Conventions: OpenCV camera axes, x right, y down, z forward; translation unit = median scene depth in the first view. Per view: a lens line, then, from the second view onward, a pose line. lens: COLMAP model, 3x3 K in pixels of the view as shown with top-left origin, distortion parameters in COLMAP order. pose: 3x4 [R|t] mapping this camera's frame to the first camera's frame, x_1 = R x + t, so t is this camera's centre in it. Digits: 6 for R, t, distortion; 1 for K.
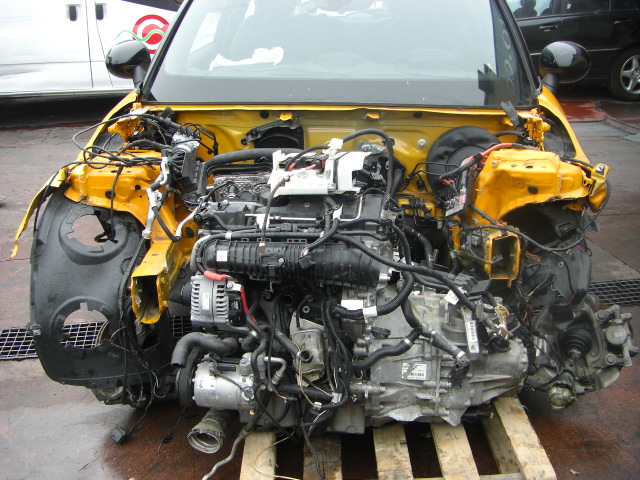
lens RADIAL K [[725.7, 0, 304.0], [0, 725.7, 250.0], [0, 0, 1]] dist [-0.205601, 0.215849]
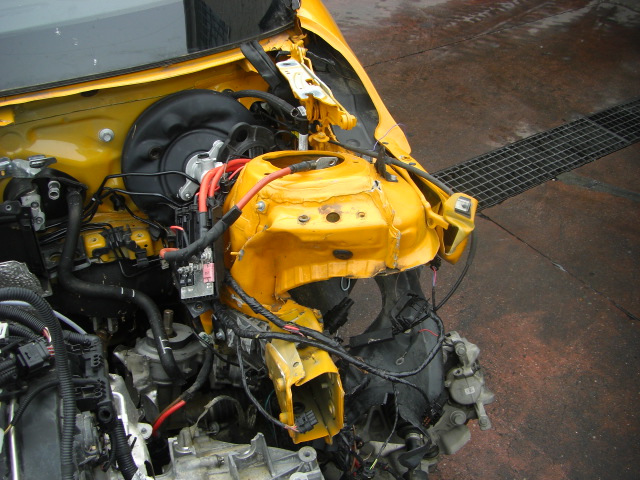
lens RADIAL K [[725.7, 0, 304.0], [0, 725.7, 250.0], [0, 0, 1]] dist [-0.205601, 0.215849]
pose [[0.905658, -0.241975, 0.348184, 0.101681], [0.127668, 0.938683, 0.320275, -0.244289], [-0.404333, -0.245607, 0.881017, 0.500085]]
